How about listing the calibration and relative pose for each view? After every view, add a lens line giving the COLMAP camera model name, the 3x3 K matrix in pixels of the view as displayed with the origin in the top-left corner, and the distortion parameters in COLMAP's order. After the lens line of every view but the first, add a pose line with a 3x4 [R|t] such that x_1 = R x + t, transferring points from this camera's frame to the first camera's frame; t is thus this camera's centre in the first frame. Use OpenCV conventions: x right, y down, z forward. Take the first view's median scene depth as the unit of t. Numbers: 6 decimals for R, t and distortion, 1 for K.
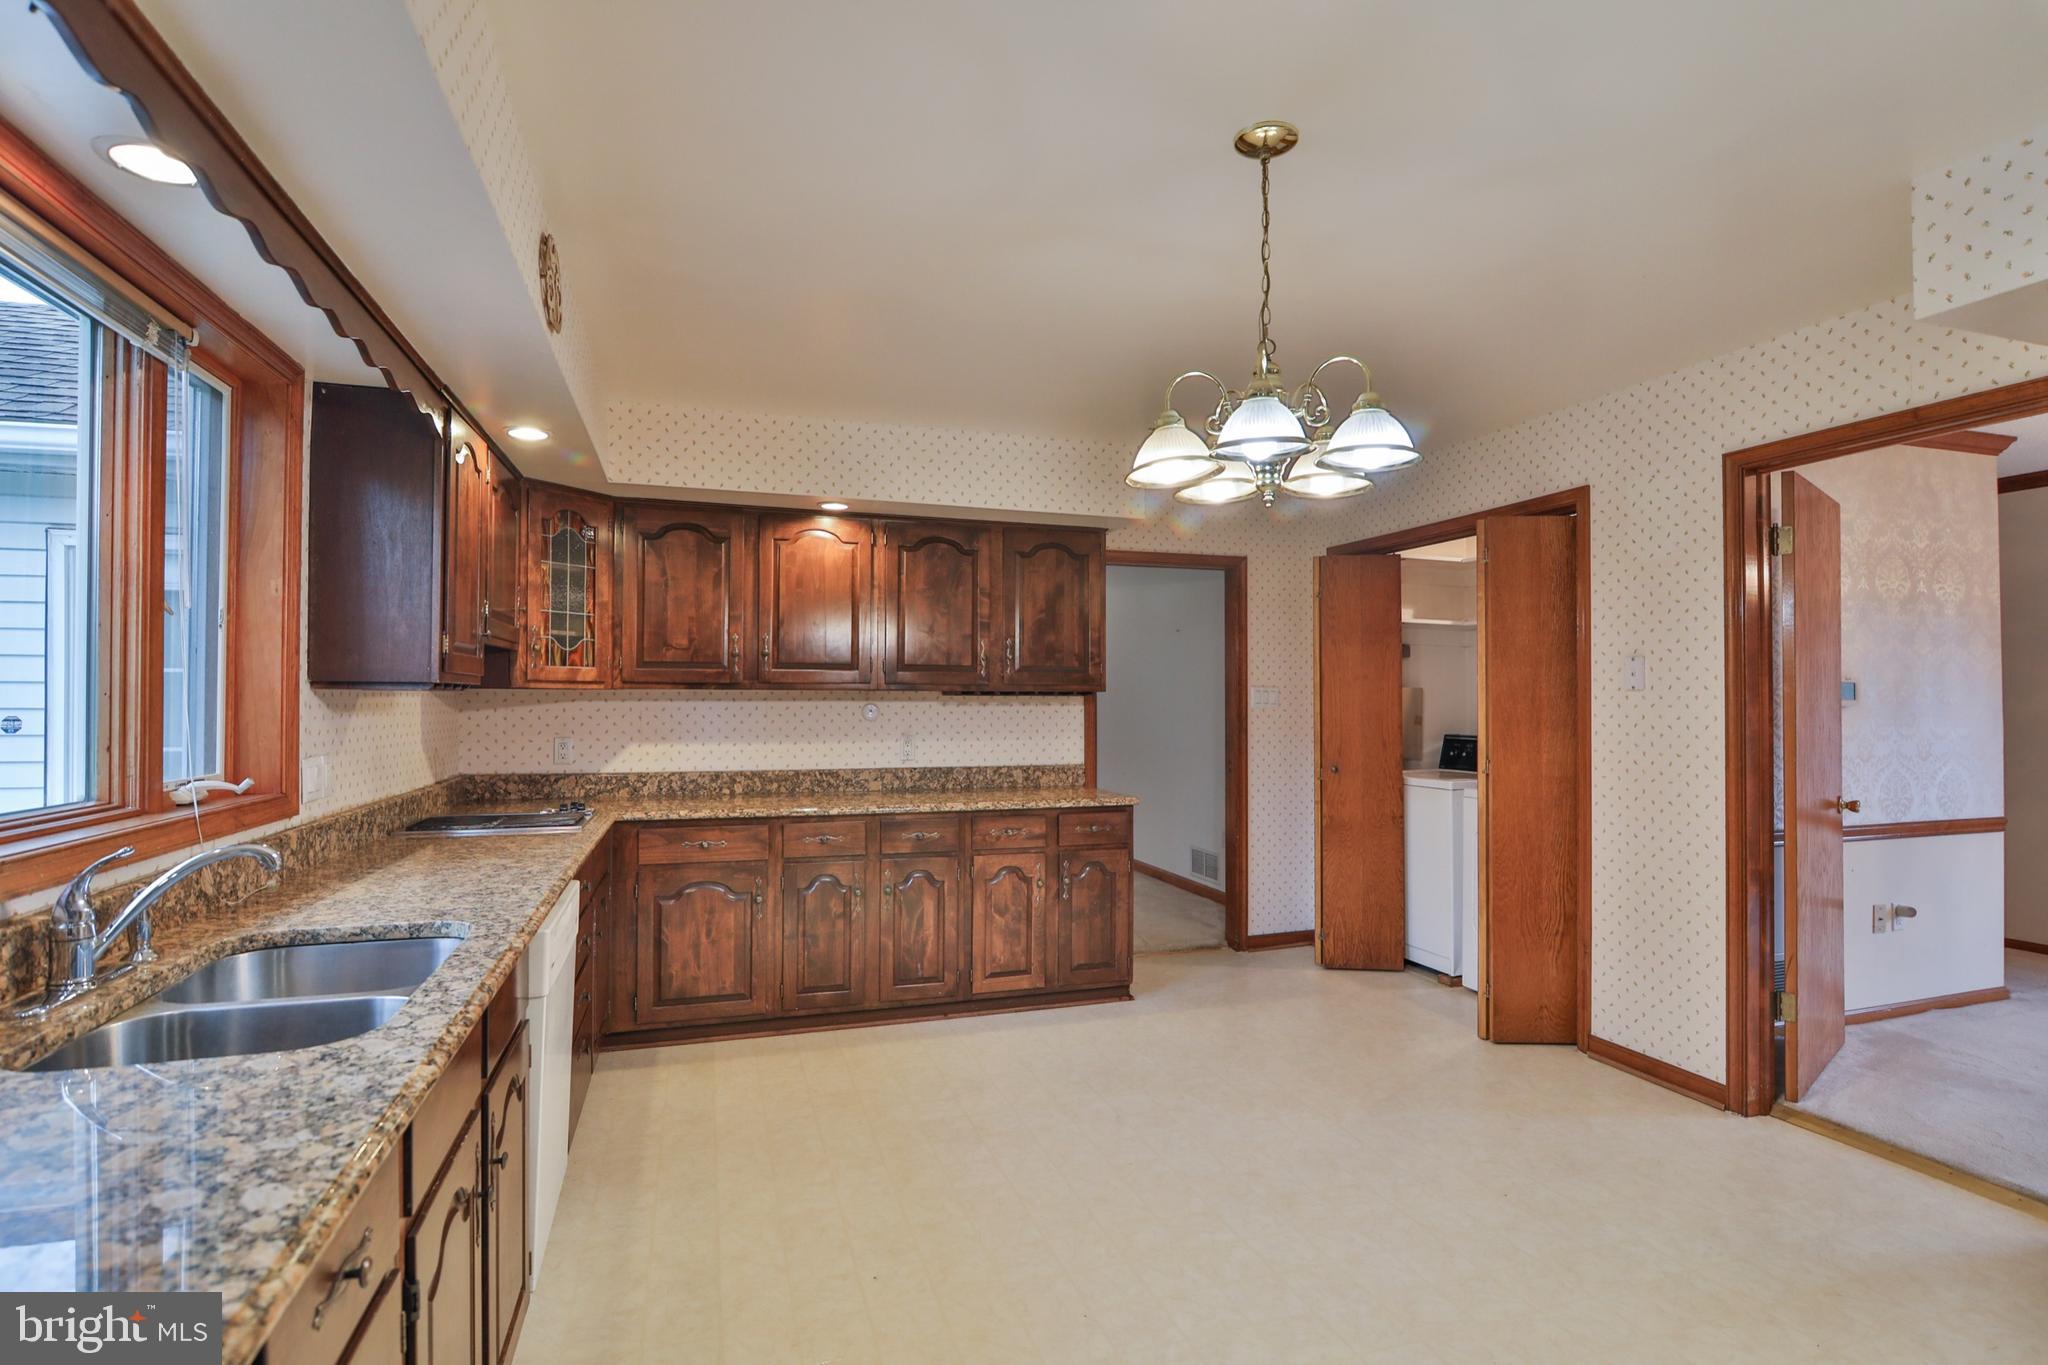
lens RADIAL K [[989.6, 0, 1026.4], [0, 989.6, 688.7], [0, 0, 1]] dist [-0.023568, -0.000158]
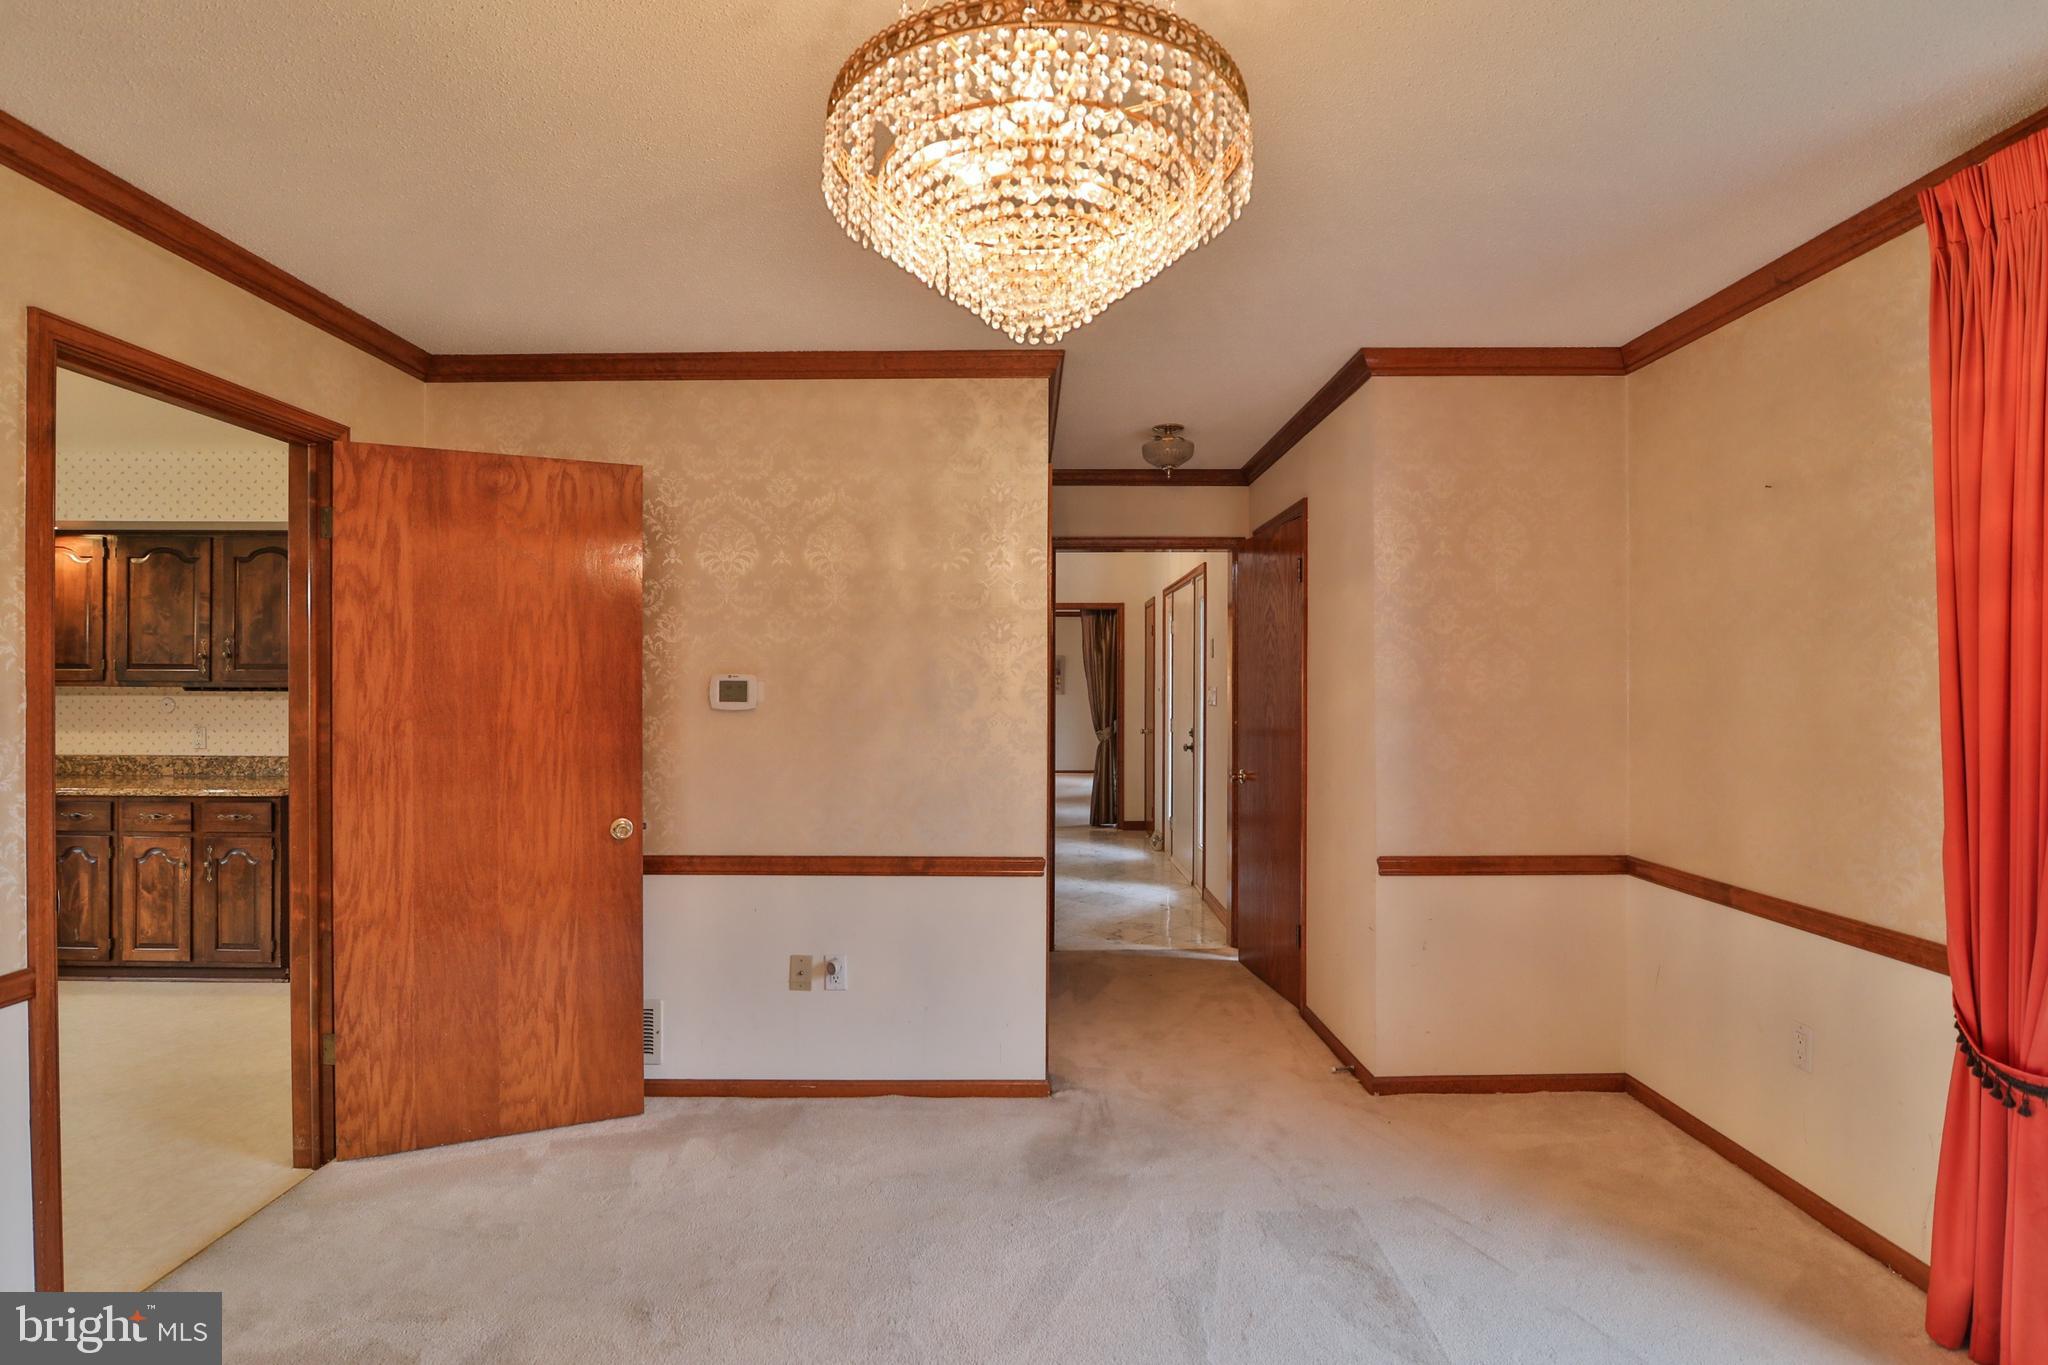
lens RADIAL K [[989.6, 0, 1026.4], [0, 989.6, 688.7], [0, 0, 1]] dist [-0.023568, -0.000158]
pose [[0.956377, 0.001822, -0.292128, 1.164447], [0.001210, 0.999947, 0.010200, -0.005662], [0.292131, -0.010109, 0.956325, 0.246128]]
